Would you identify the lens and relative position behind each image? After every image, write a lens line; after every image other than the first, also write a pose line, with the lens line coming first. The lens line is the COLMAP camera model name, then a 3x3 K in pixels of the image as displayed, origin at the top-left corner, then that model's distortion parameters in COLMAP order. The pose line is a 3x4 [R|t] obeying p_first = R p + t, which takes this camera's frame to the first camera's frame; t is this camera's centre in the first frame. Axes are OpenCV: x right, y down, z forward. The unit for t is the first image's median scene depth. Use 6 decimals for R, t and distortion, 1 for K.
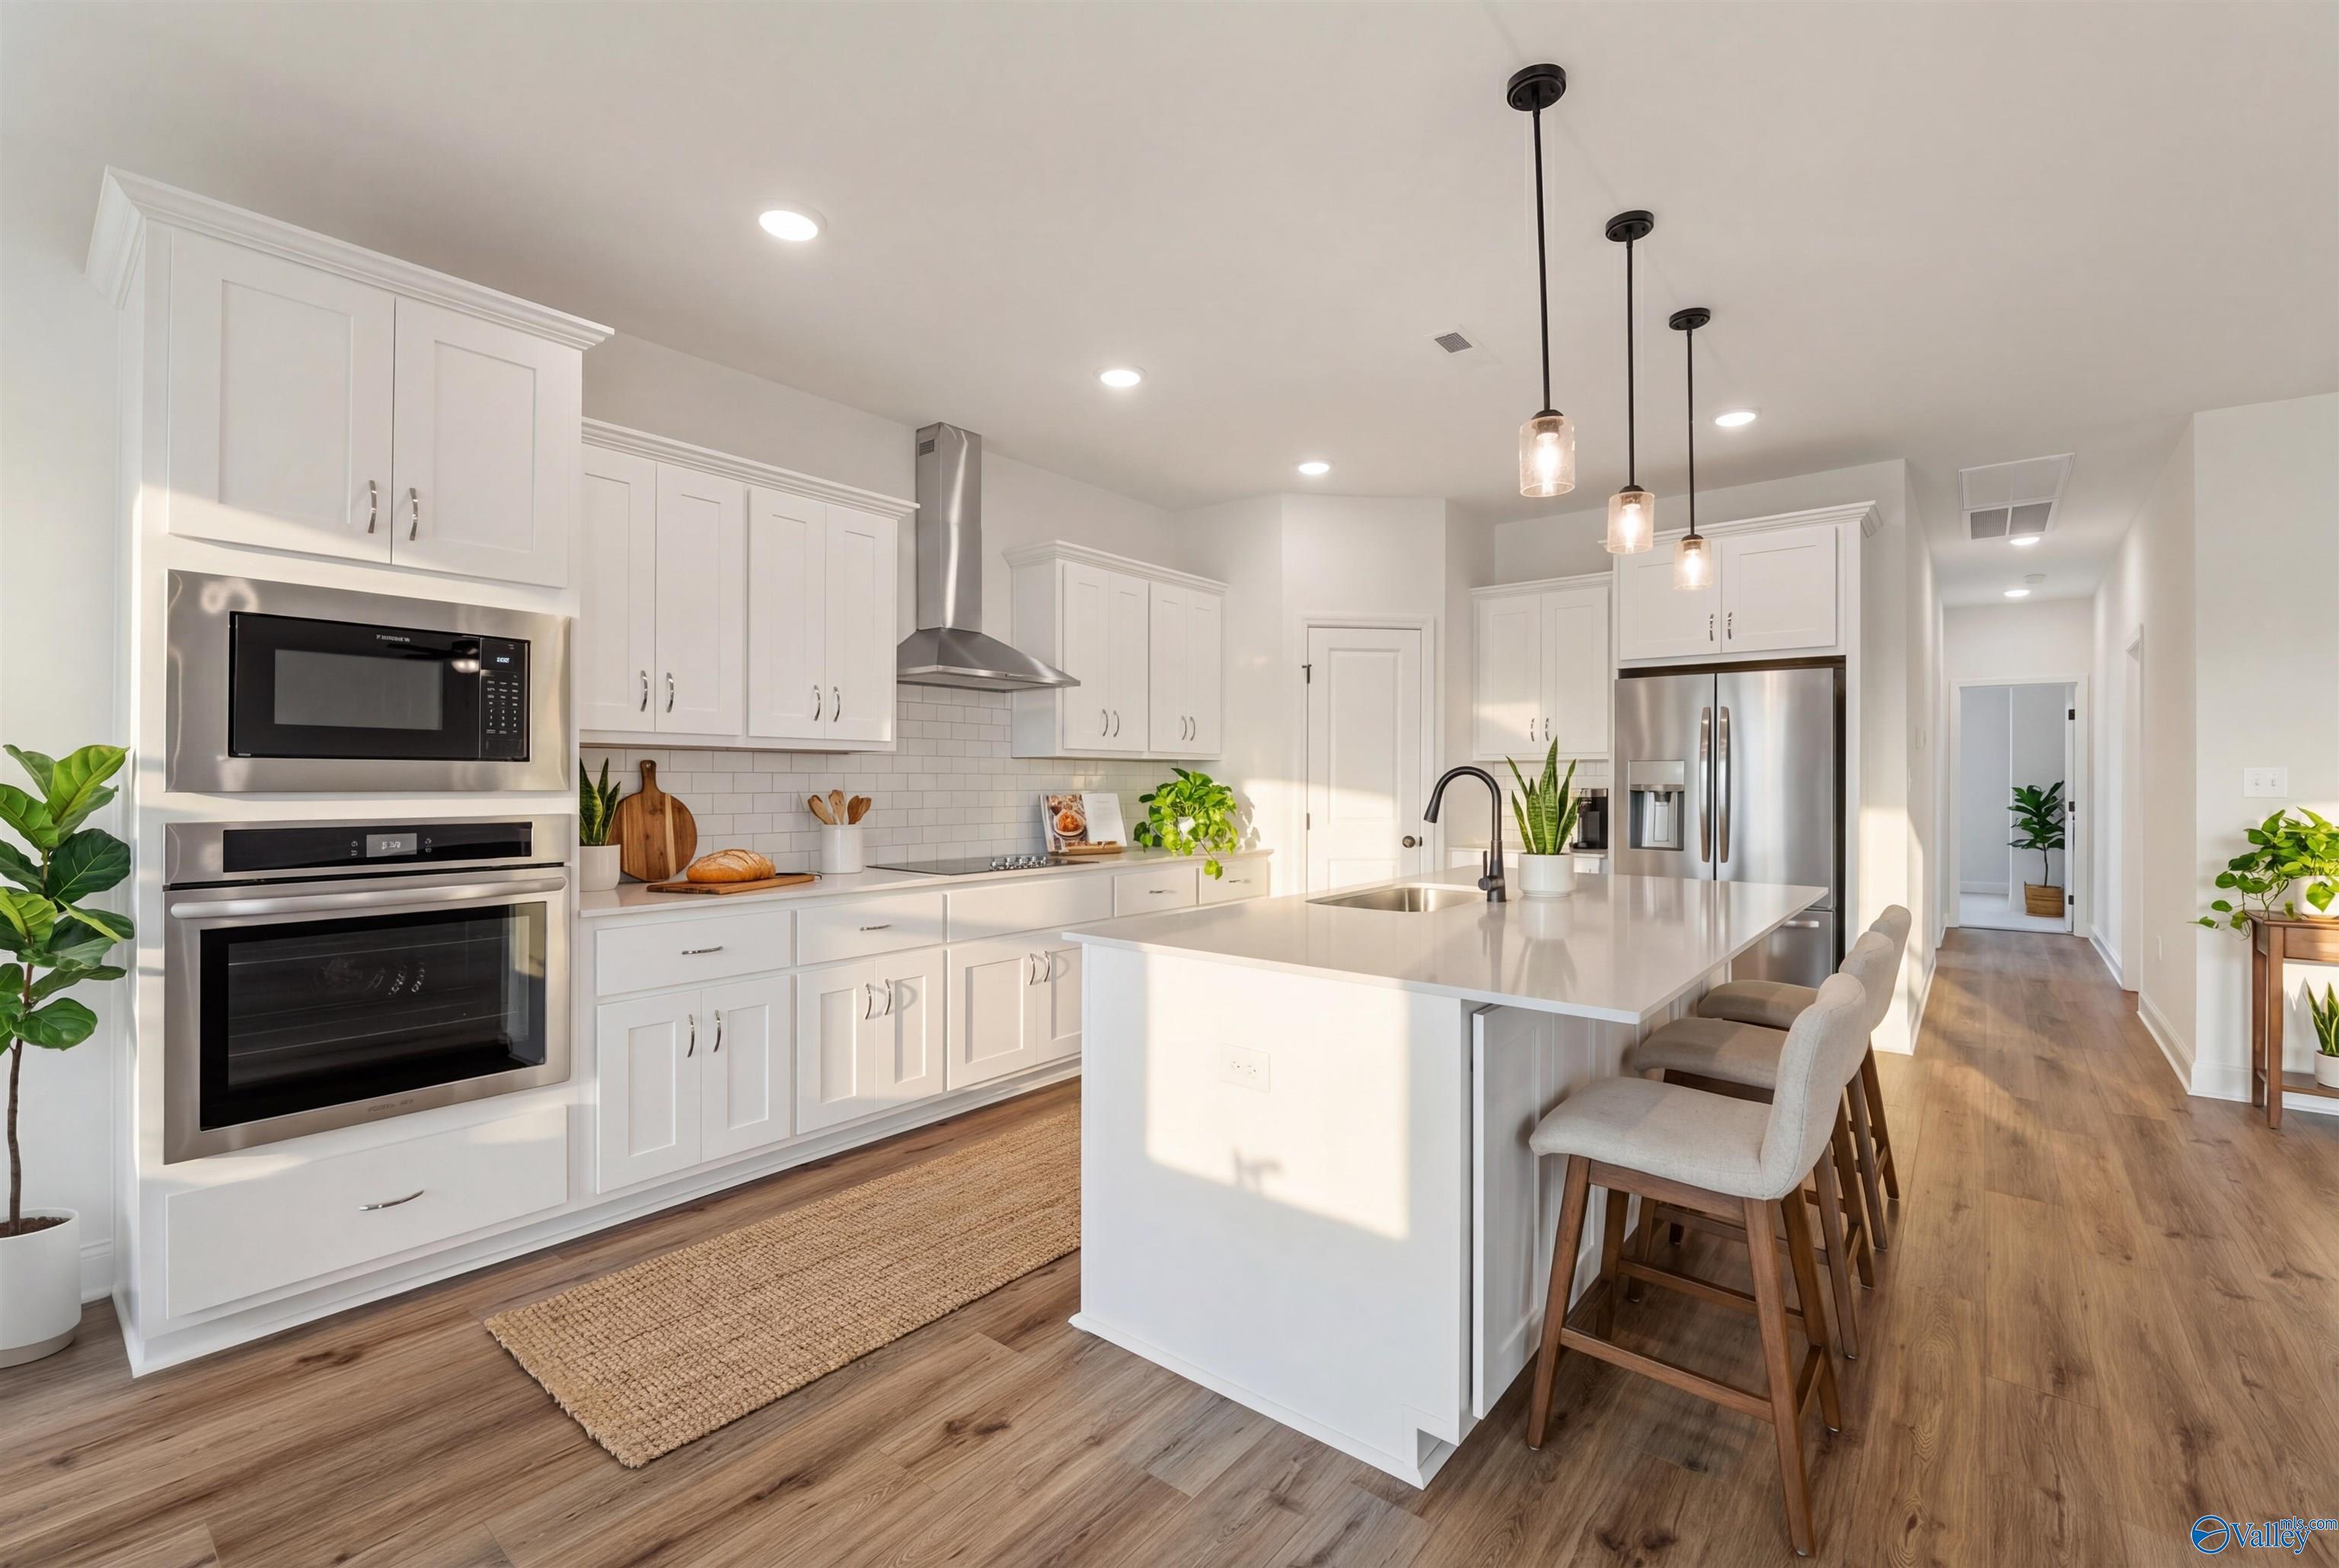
lens RADIAL K [[1010.7, 0, 1183.5], [0, 1010.7, 780.6], [0, 0, 1]] dist [-0.002619, -0.000171]
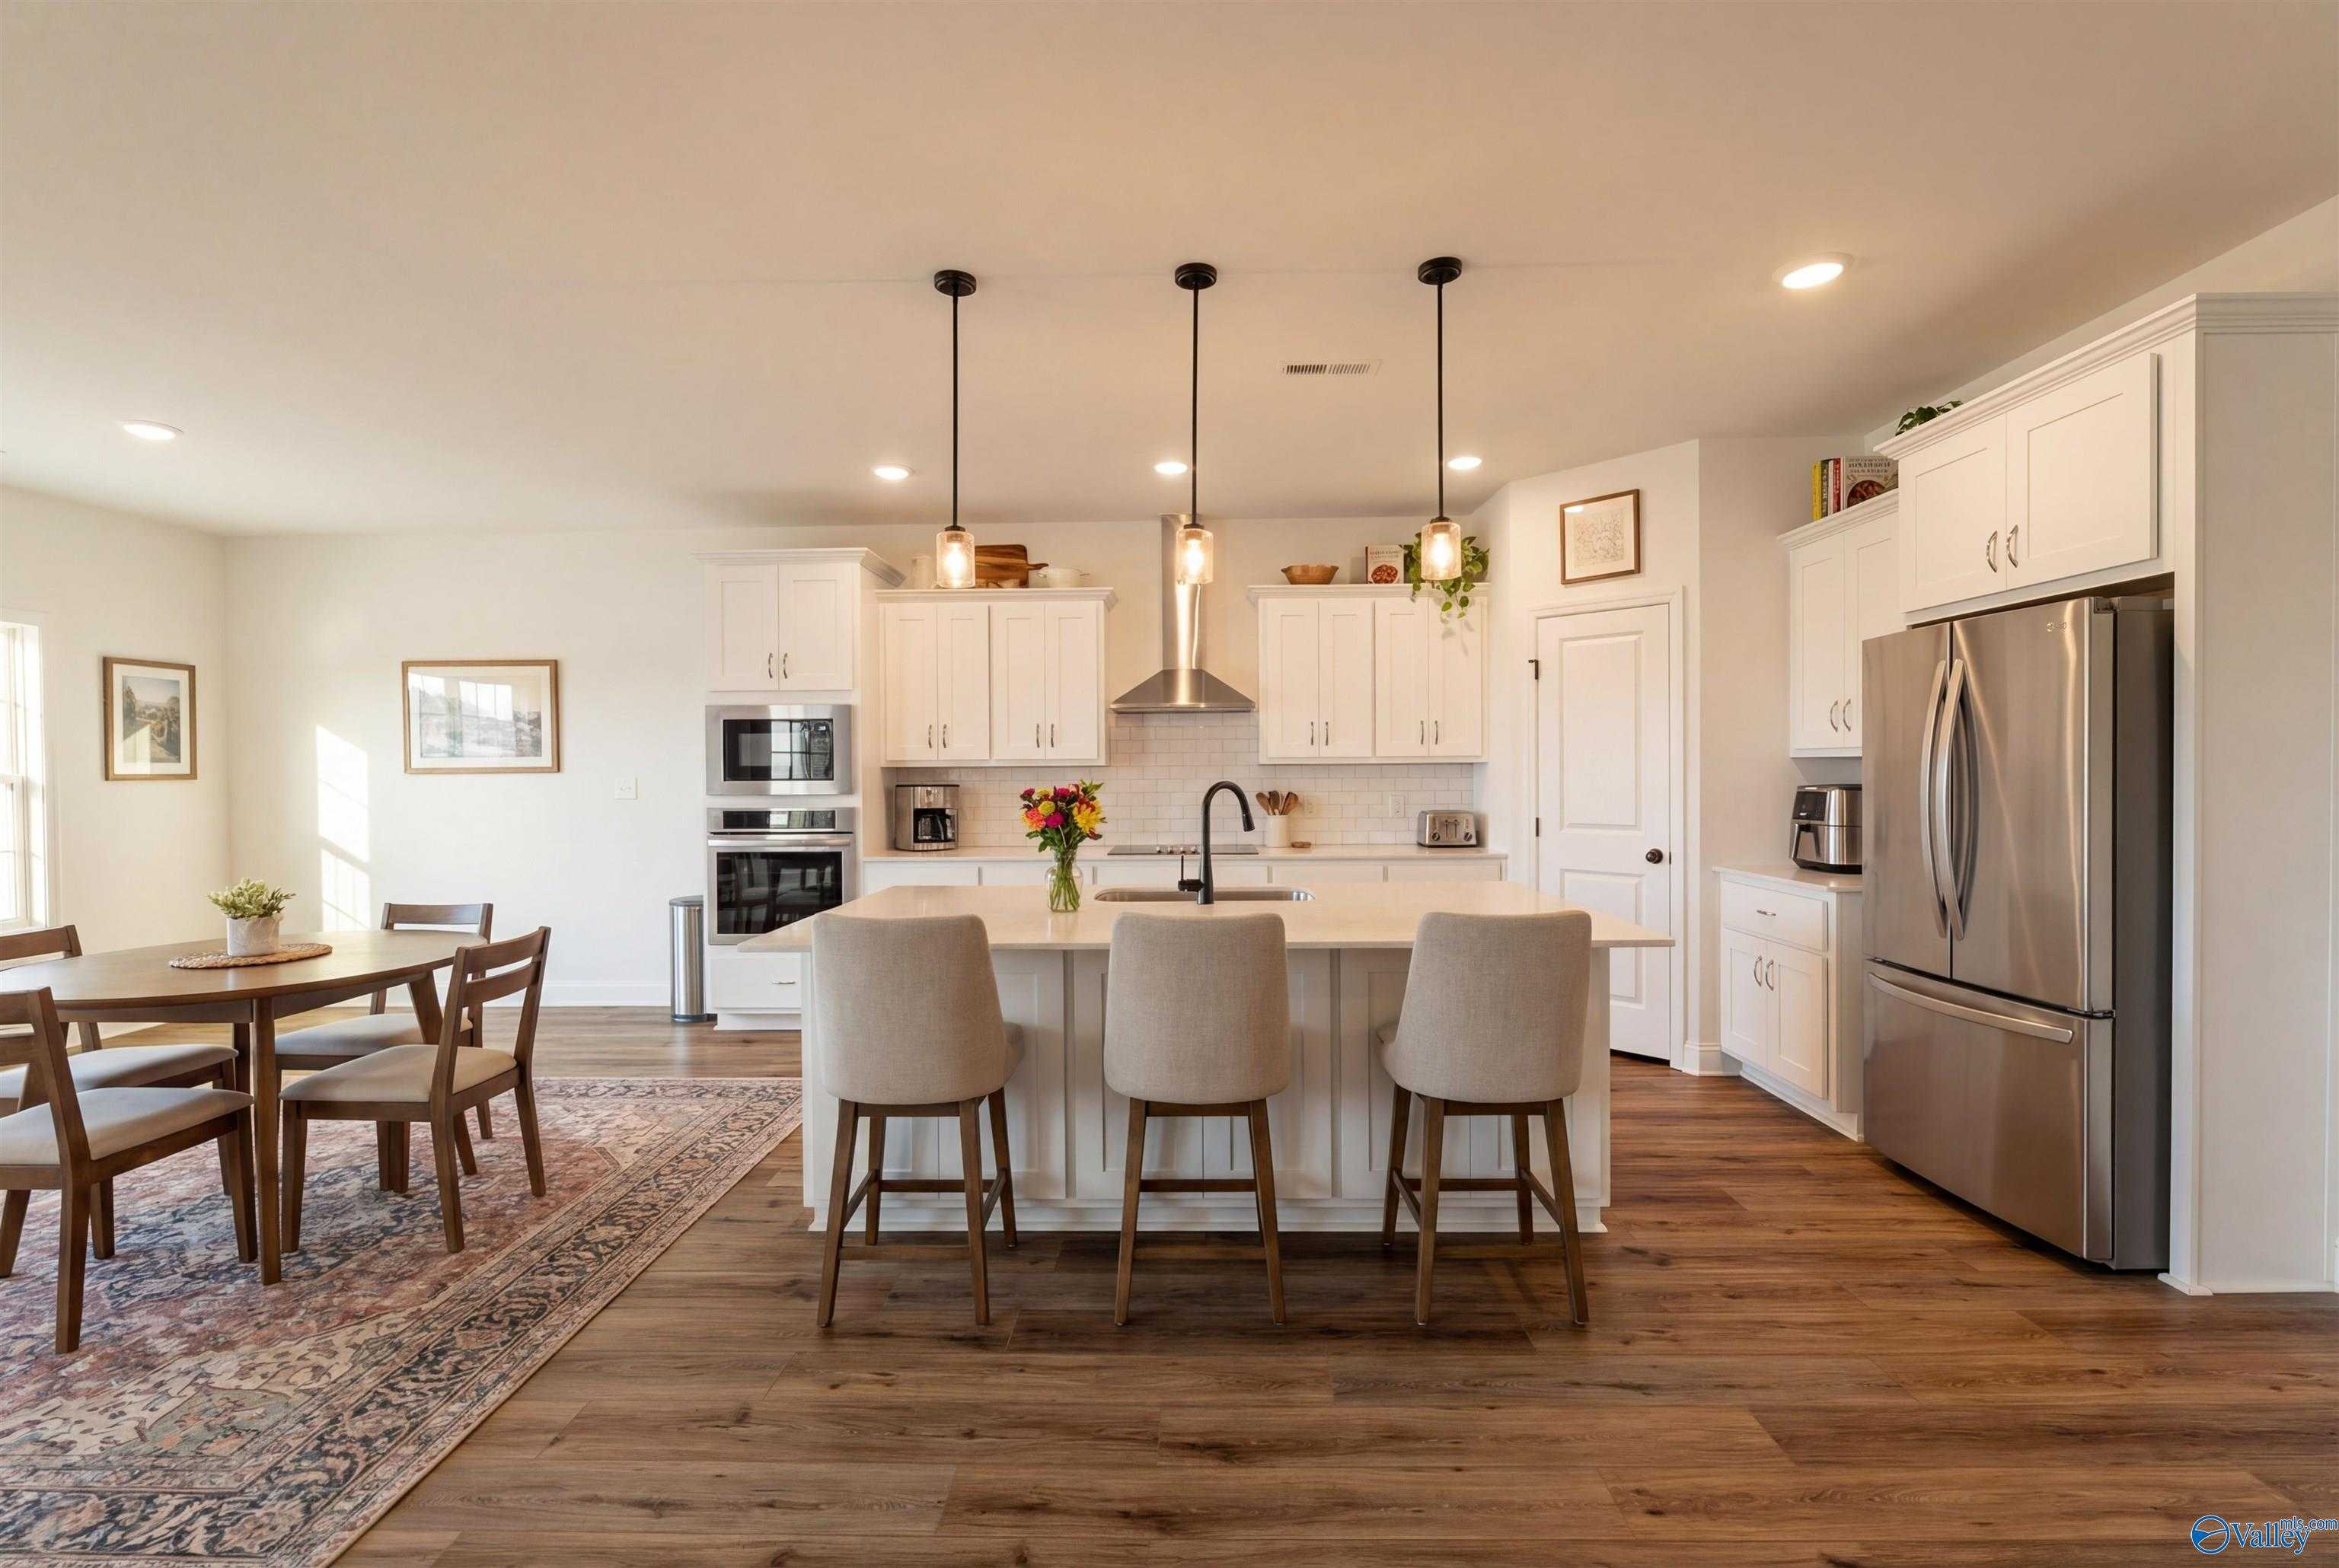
lens RADIAL K [[1010.7, 0, 1183.5], [0, 1010.7, 780.6], [0, 0, 1]] dist [-0.002619, -0.000171]
pose [[0.599747, 0.001961, -0.800187, 0.806305], [0.010884, 0.999885, 0.010607, -0.019352], [0.800115, -0.015071, 0.599657, 0.214841]]
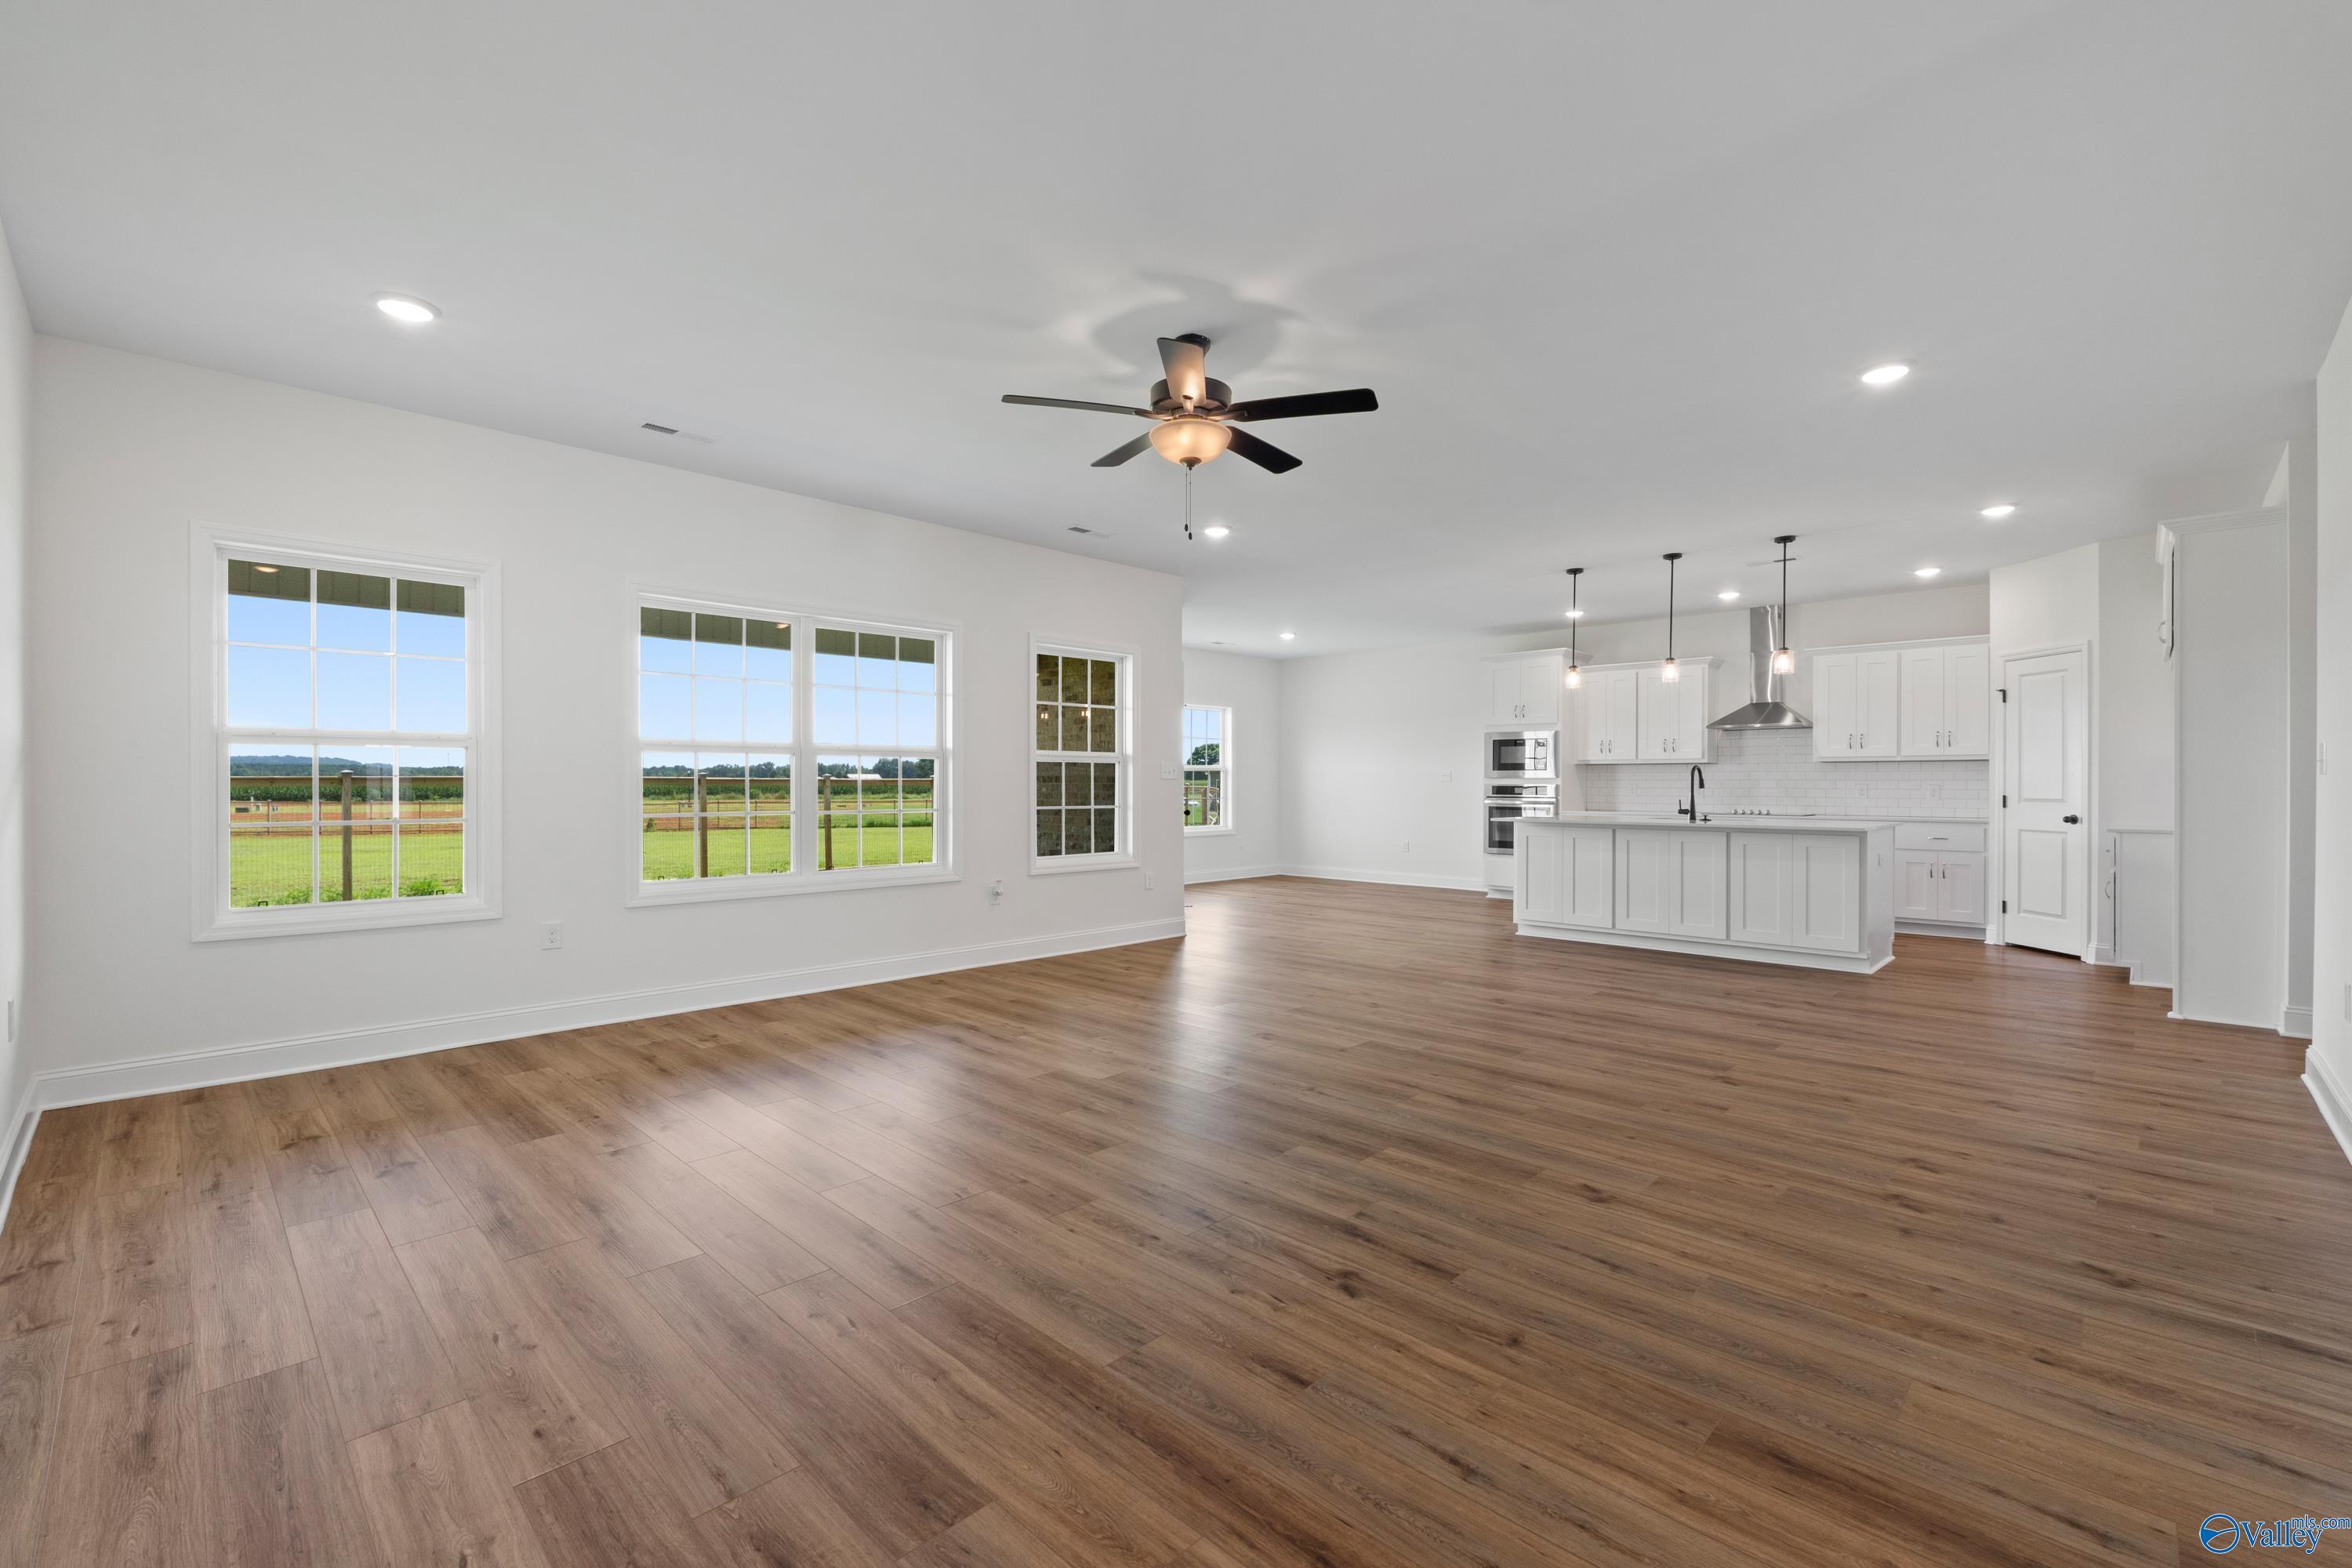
lens RADIAL K [[1016.5, 0, 1190.1], [0, 1016.5, 780.6], [0, 0, 1]] dist [-0.002619, -0.000171]
pose [[-0.104663, -0.005315, -0.994493, 1.954154], [-0.000718, 0.999986, -0.005269, 0.023373], [0.994507, 0.000162, -0.104666, 0.035408]]
